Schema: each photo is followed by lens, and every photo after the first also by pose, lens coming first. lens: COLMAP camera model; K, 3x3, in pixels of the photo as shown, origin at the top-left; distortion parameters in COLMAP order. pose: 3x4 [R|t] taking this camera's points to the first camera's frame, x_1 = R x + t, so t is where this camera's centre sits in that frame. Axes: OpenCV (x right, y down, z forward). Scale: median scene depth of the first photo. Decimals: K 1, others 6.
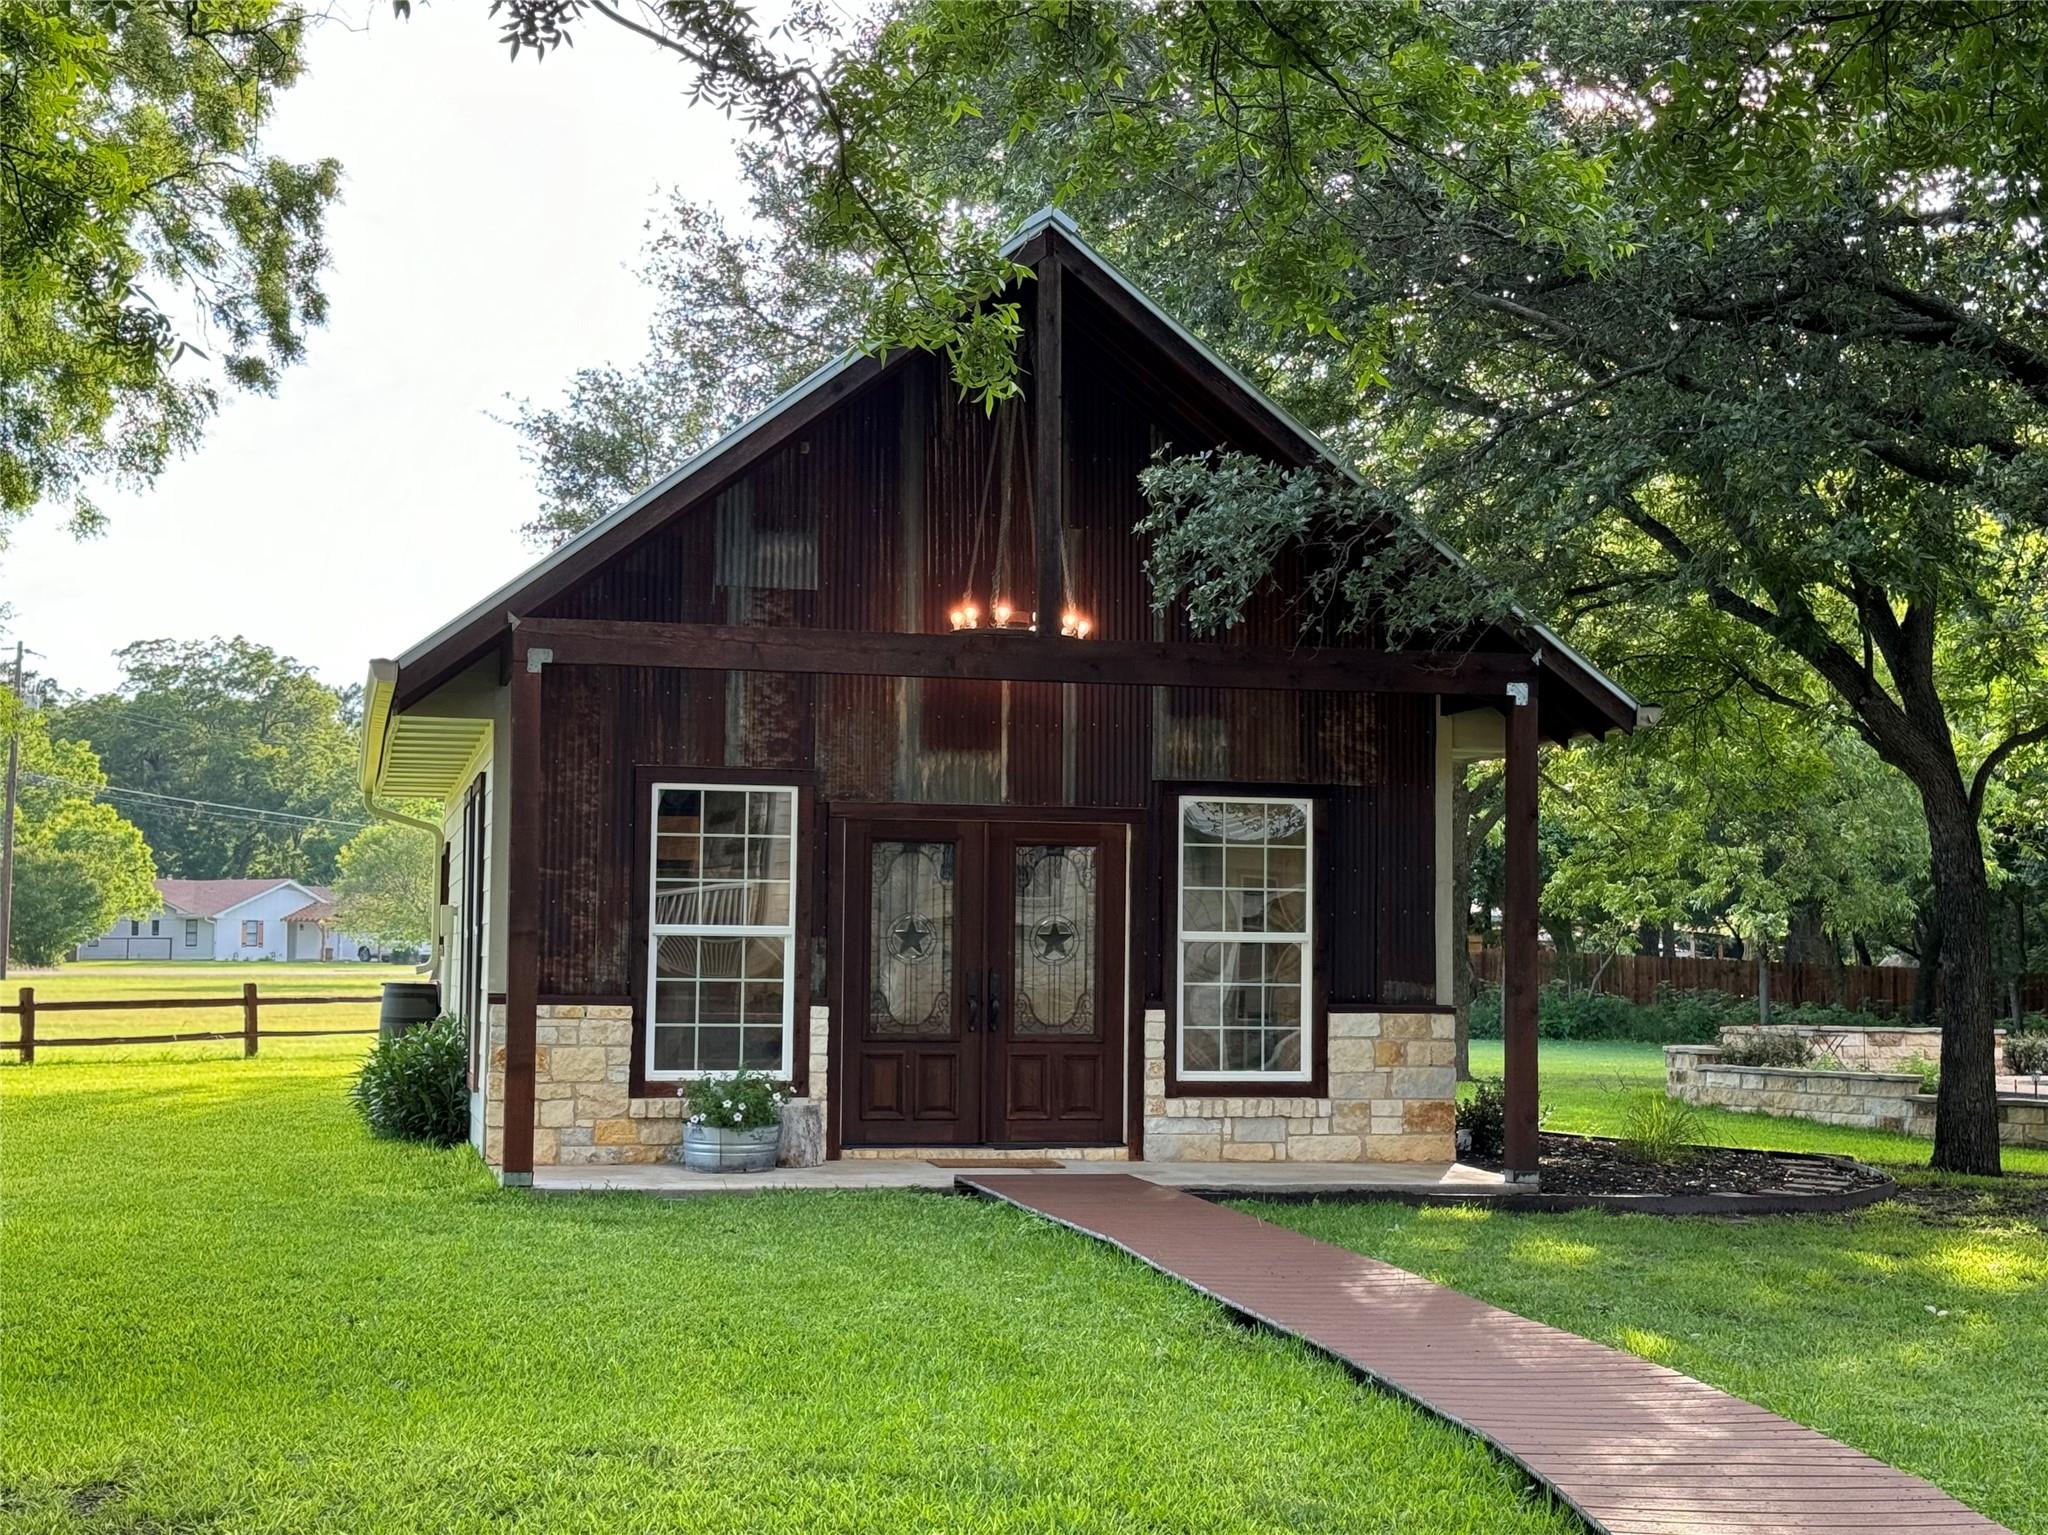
lens RADIAL K [[2845.4, 0, 1026.8], [0, 2845.4, 768.6], [0, 0, 1]] dist [0.162421, 0.000000]
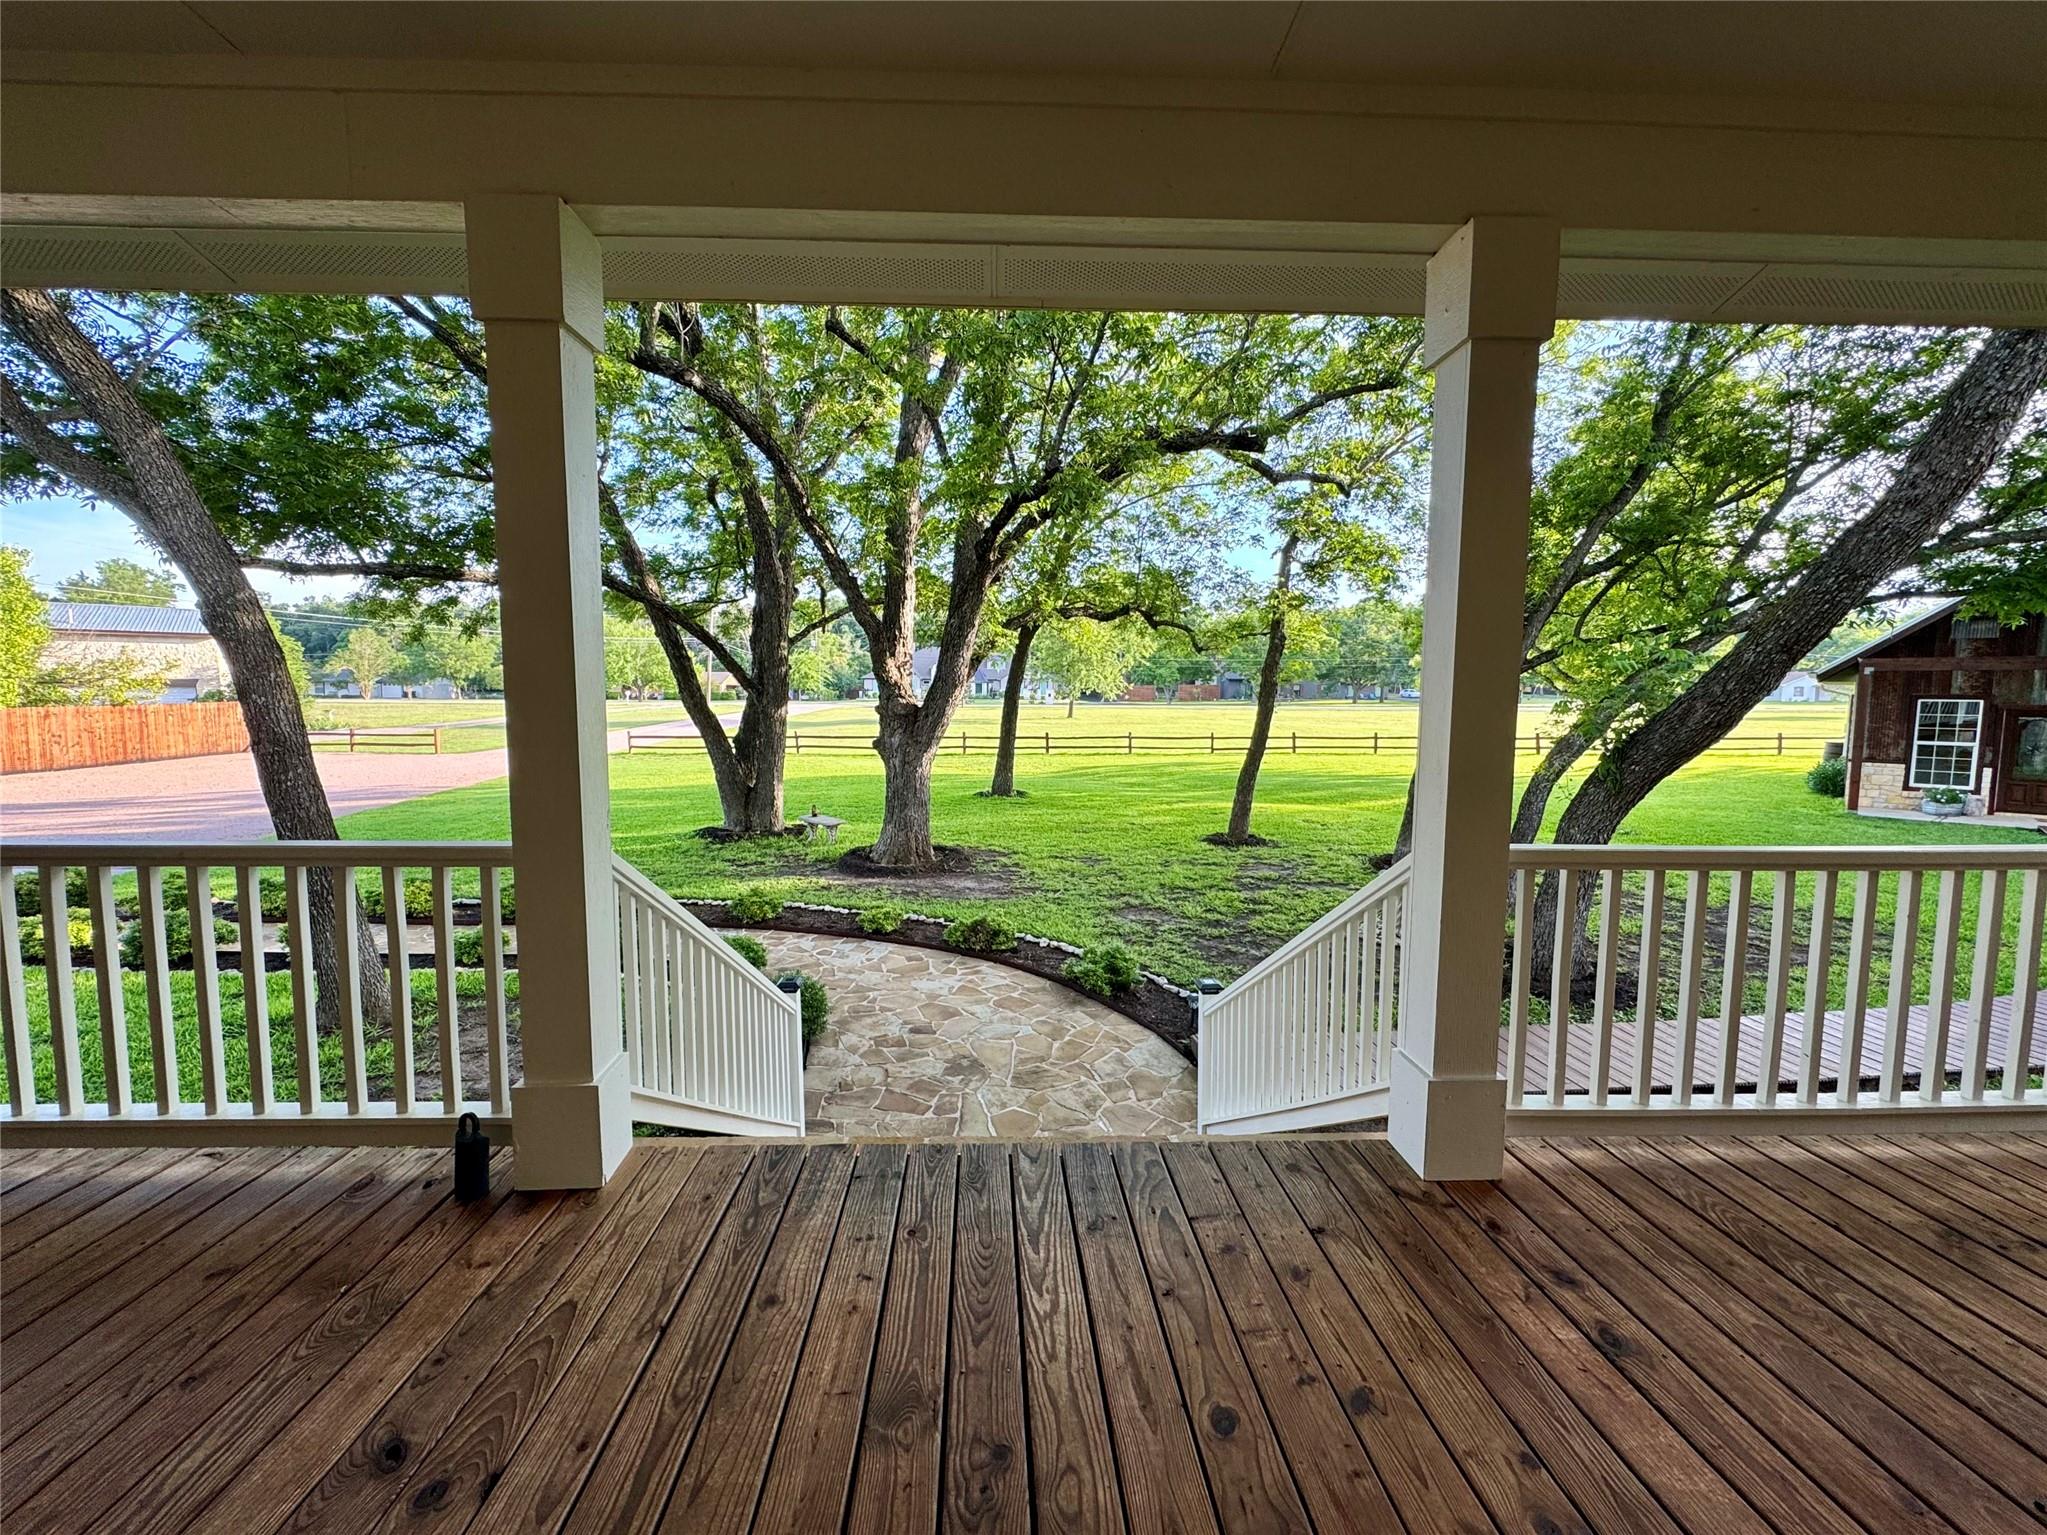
lens RADIAL K [[827.1, 0, 1026.0], [0, 827.1, 767.3], [0, 0, 1]] dist [-0.002533, -0.000221]
pose [[0.526416, 0.068011, -0.847503, 0.146678], [0.062700, 0.990976, 0.118470, -0.097951], [0.847912, -0.115503, 0.517401, -0.417748]]
